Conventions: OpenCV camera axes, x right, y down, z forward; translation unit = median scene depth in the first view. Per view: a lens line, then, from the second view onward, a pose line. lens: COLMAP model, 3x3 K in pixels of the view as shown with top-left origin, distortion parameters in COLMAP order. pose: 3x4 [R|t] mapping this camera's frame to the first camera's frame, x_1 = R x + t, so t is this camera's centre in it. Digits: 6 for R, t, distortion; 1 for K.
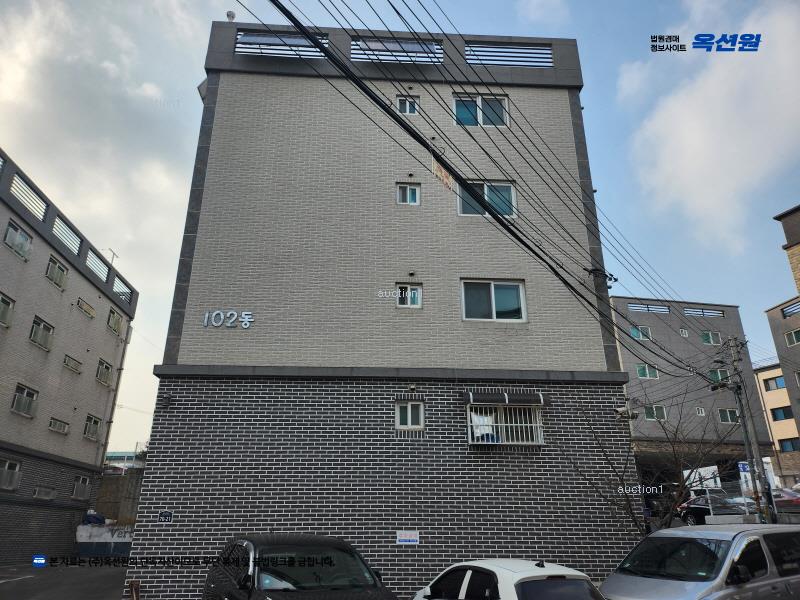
lens RADIAL K [[566.3, 0, 399.6], [0, 566.3, 303.9], [0, 0, 1]] dist [0.073257, -0.073026]
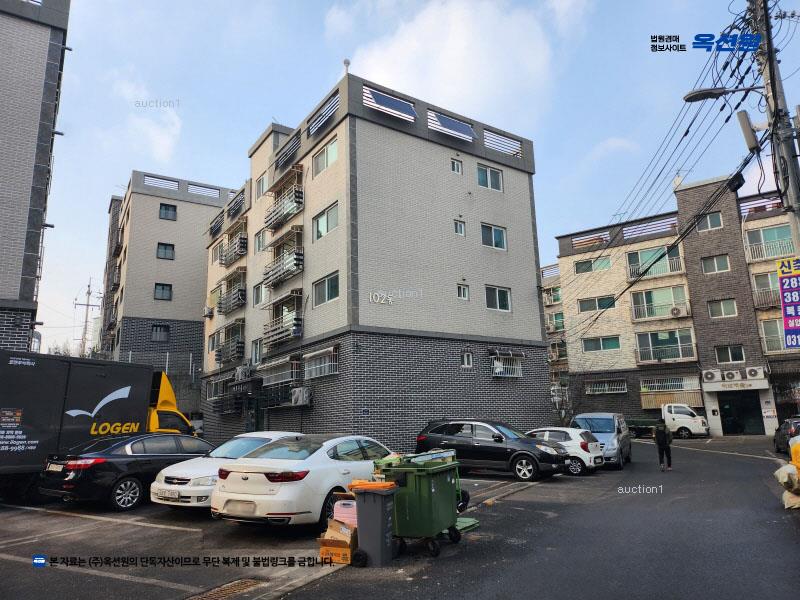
lens RADIAL K [[566.3, 0, 398.1], [0, 566.3, 299.3], [0, 0, 1]] dist [0.073257, -0.073026]
pose [[0.861109, 0.090374, 0.500324, -0.863922], [-0.167521, 0.979556, 0.111382, -0.130287], [-0.480030, -0.179727, 0.858644, -0.347993]]
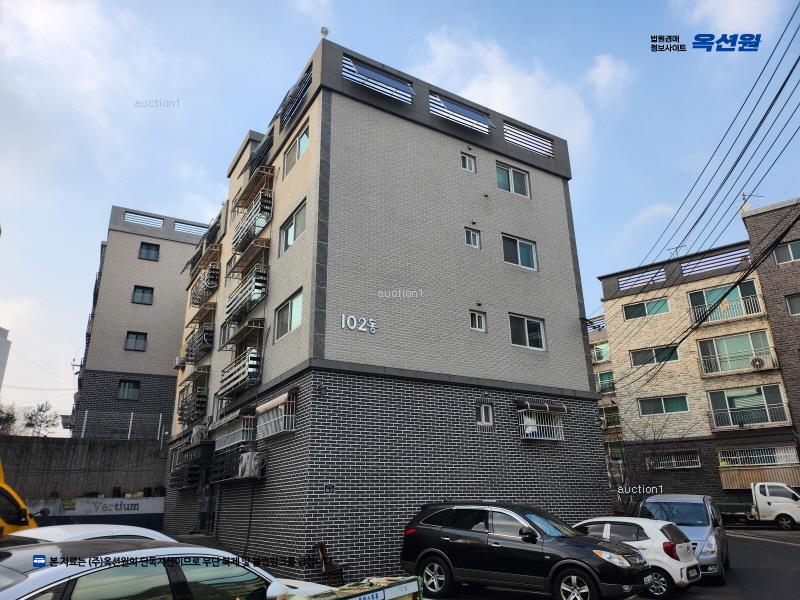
lens RADIAL K [[566.3, 0, 398.3], [0, 566.3, 301.8], [0, 0, 1]] dist [0.073257, -0.073026]
pose [[0.890078, 0.143421, 0.432656, -0.594911], [-0.159801, 0.987148, 0.001520, -0.026594], [-0.426878, -0.070492, 0.901558, -0.072139]]
